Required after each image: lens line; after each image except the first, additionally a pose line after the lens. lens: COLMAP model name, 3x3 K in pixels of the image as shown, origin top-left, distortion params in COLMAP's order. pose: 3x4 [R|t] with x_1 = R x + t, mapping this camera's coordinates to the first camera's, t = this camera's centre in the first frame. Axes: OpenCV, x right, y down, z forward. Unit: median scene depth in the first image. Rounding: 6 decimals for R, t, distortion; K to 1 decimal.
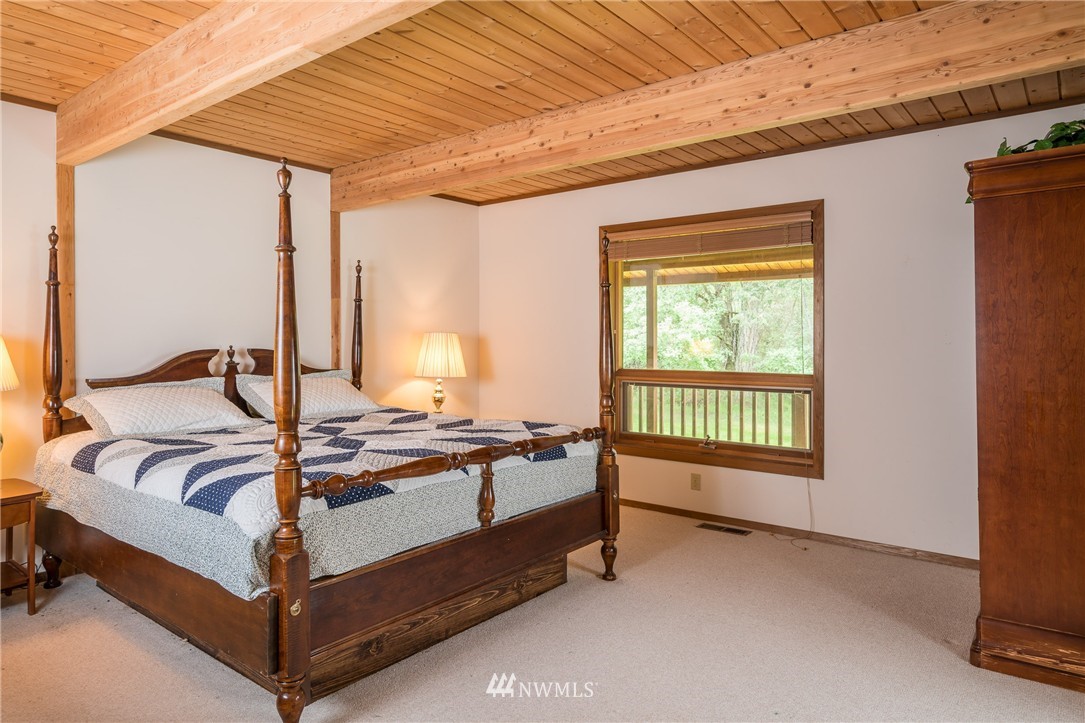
lens RADIAL K [[671.8, 0, 542.5], [0, 671.8, 361.5], [0, 0, 1]] dist [-0.002252, -0.000555]
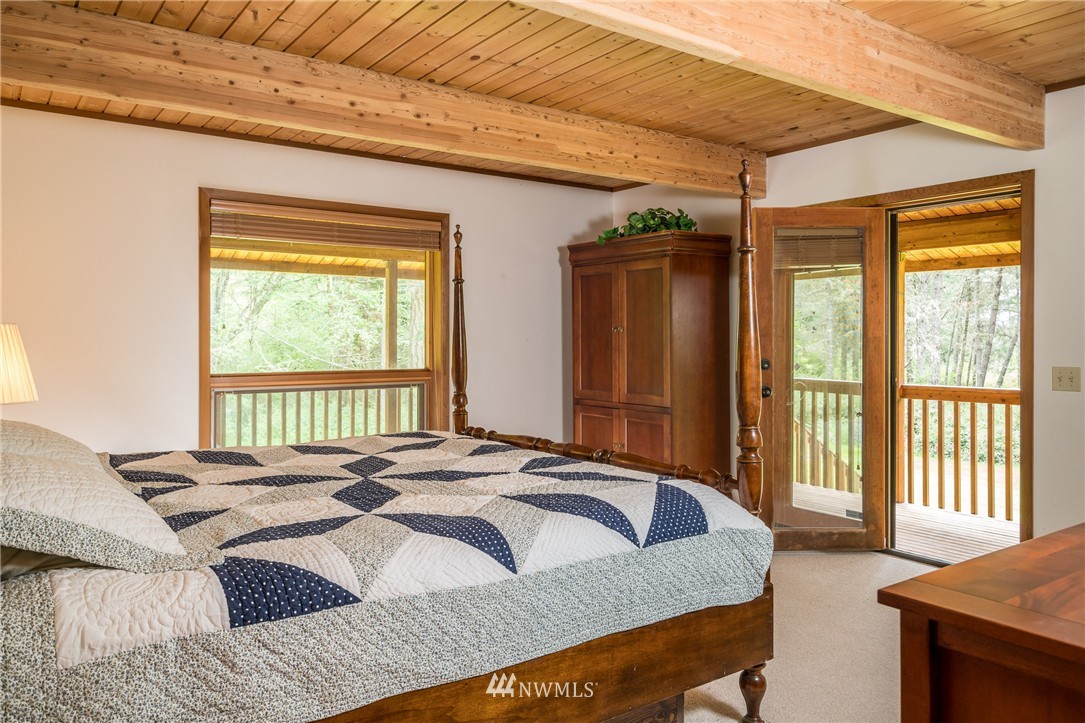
lens RADIAL K [[777.6, 0, 543.0], [0, 777.6, 328.9], [0, 0, 1]] dist [0.005439, 0.001166]
pose [[0.273125, 0.010217, 0.961924, -0.860617], [0.035942, 0.999137, -0.020818, -0.012558], [-0.961307, 0.040260, 0.272522, 0.520867]]
